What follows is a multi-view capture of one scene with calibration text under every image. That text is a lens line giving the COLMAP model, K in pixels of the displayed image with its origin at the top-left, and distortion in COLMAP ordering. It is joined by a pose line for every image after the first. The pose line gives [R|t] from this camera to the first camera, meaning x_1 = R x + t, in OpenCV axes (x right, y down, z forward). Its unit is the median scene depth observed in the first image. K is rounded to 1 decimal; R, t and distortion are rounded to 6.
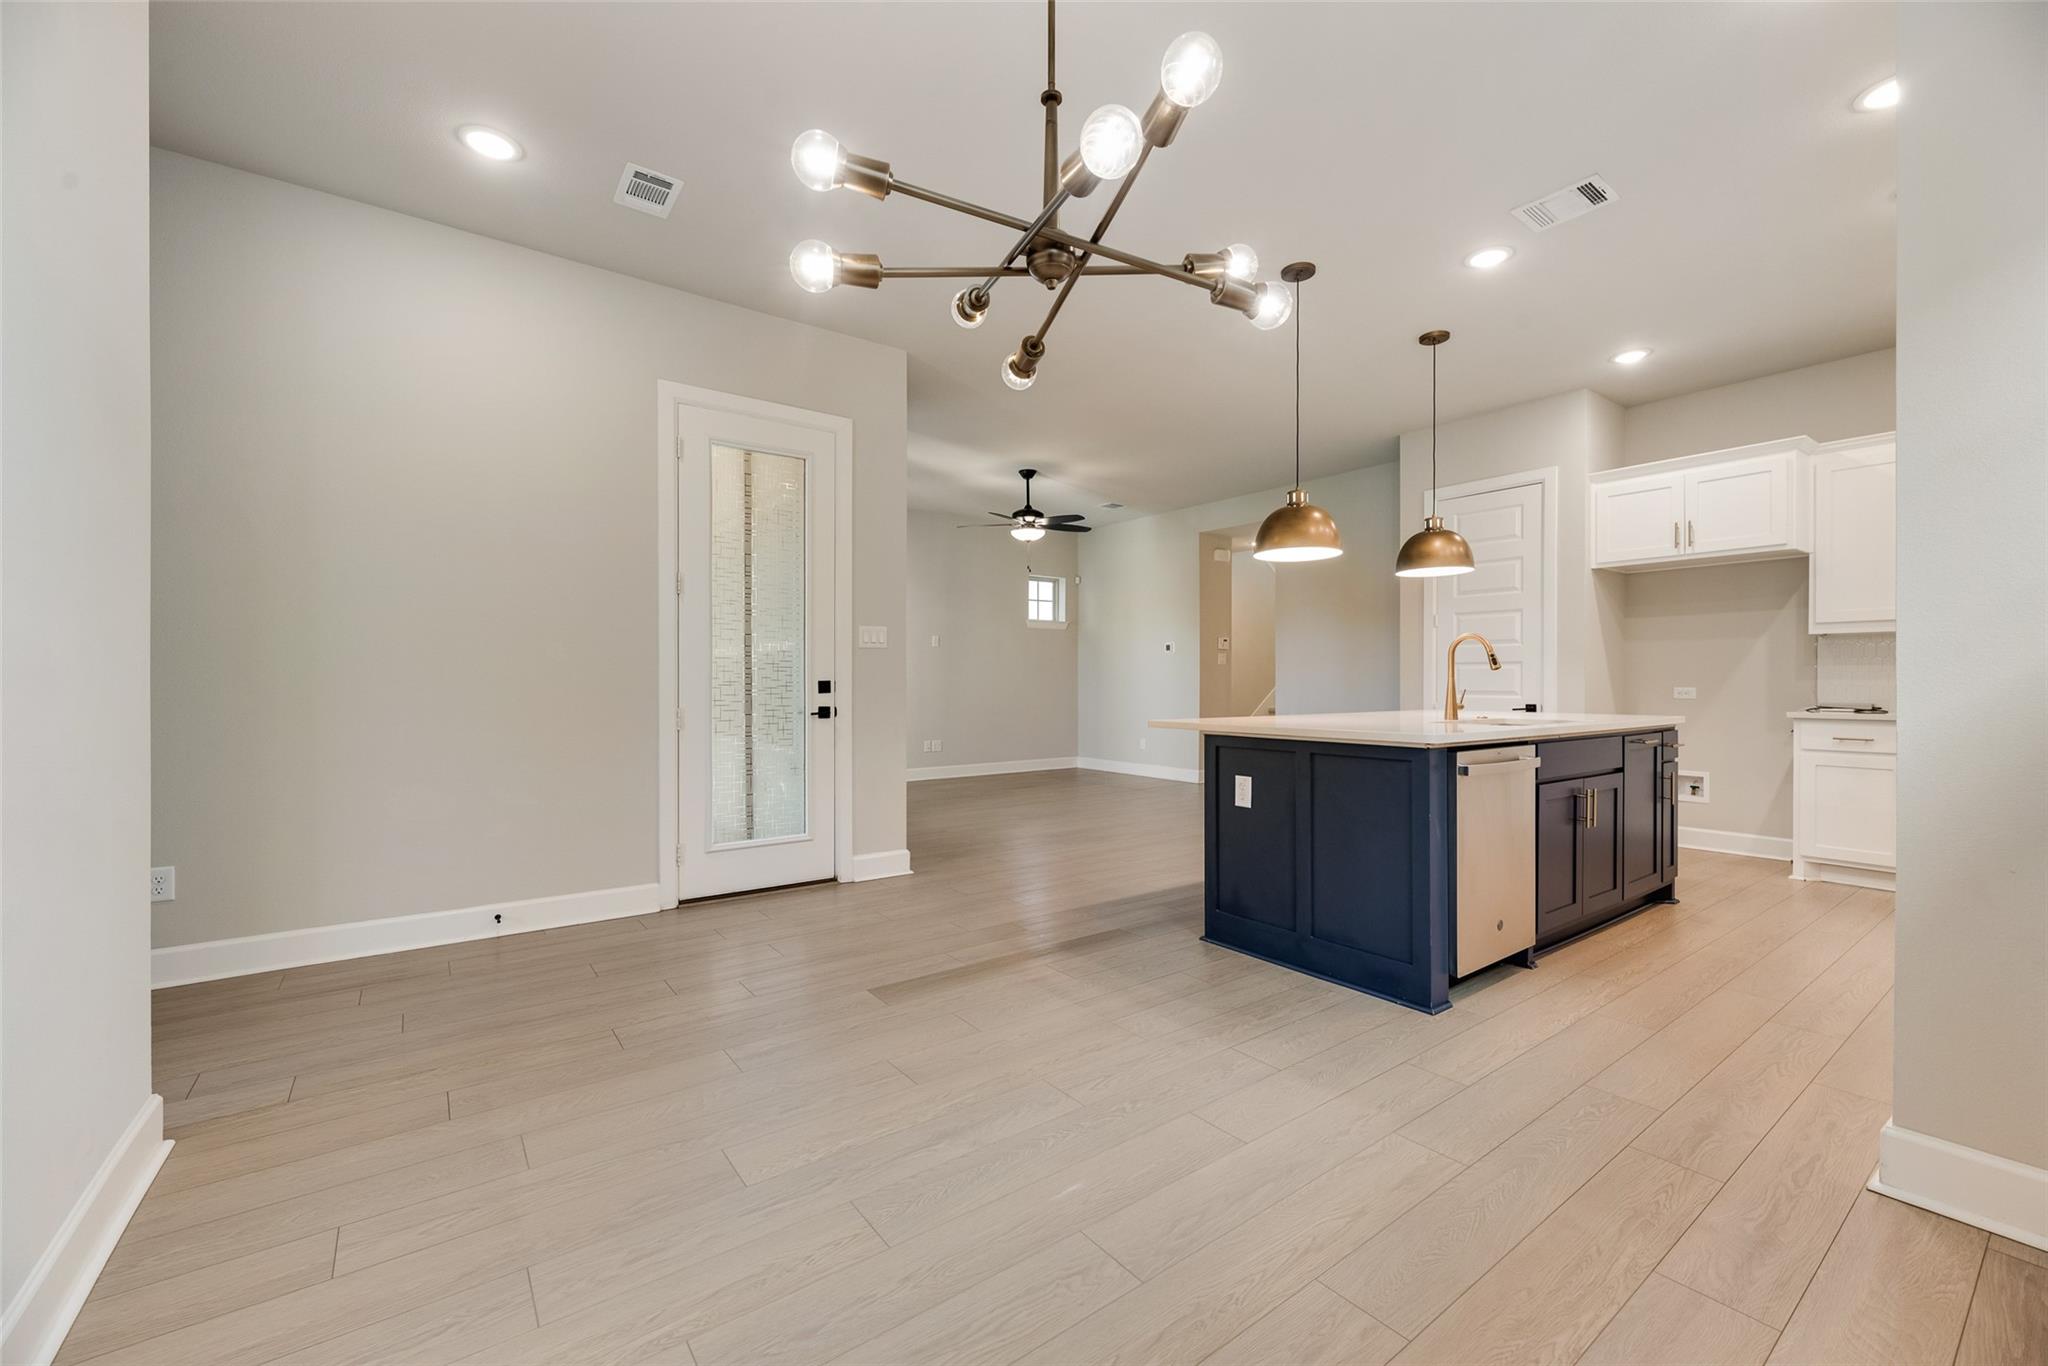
lens RADIAL K [[835.5, 0, 1025.4], [0, 835.5, 689.3], [0, 0, 1]] dist [0.002313, 0.000500]
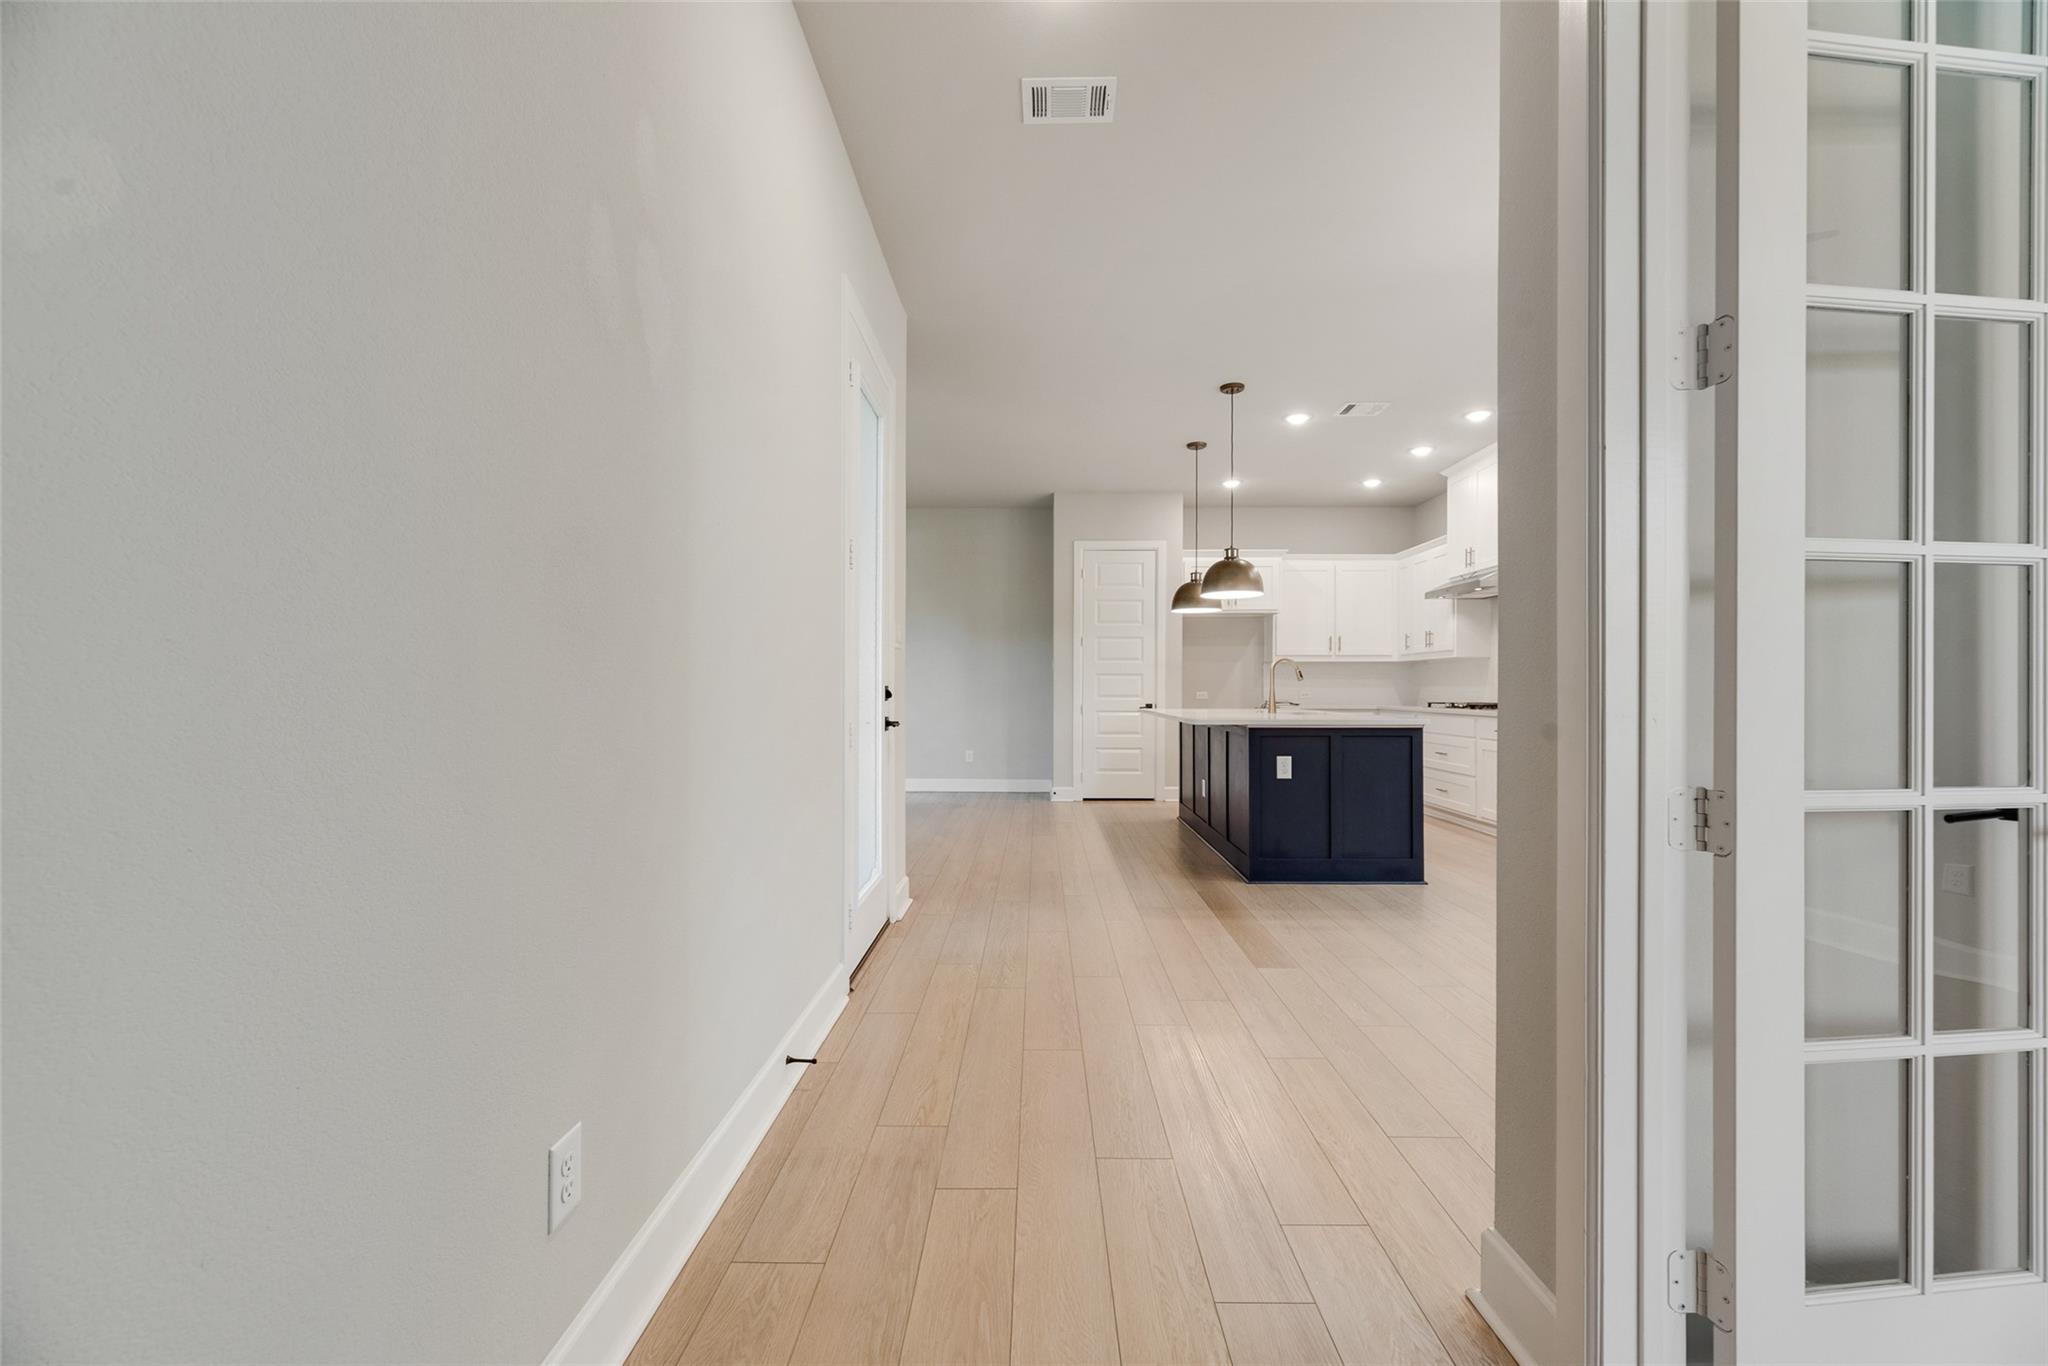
lens RADIAL K [[835.5, 0, 1025.4], [0, 835.5, 689.3], [0, 0, 1]] dist [0.002313, 0.000500]
pose [[0.602186, -0.000948, 0.798355, -1.097273], [0.004348, 0.999988, -0.002092, -0.006401], [-0.798344, 0.004731, 0.602183, 0.503033]]
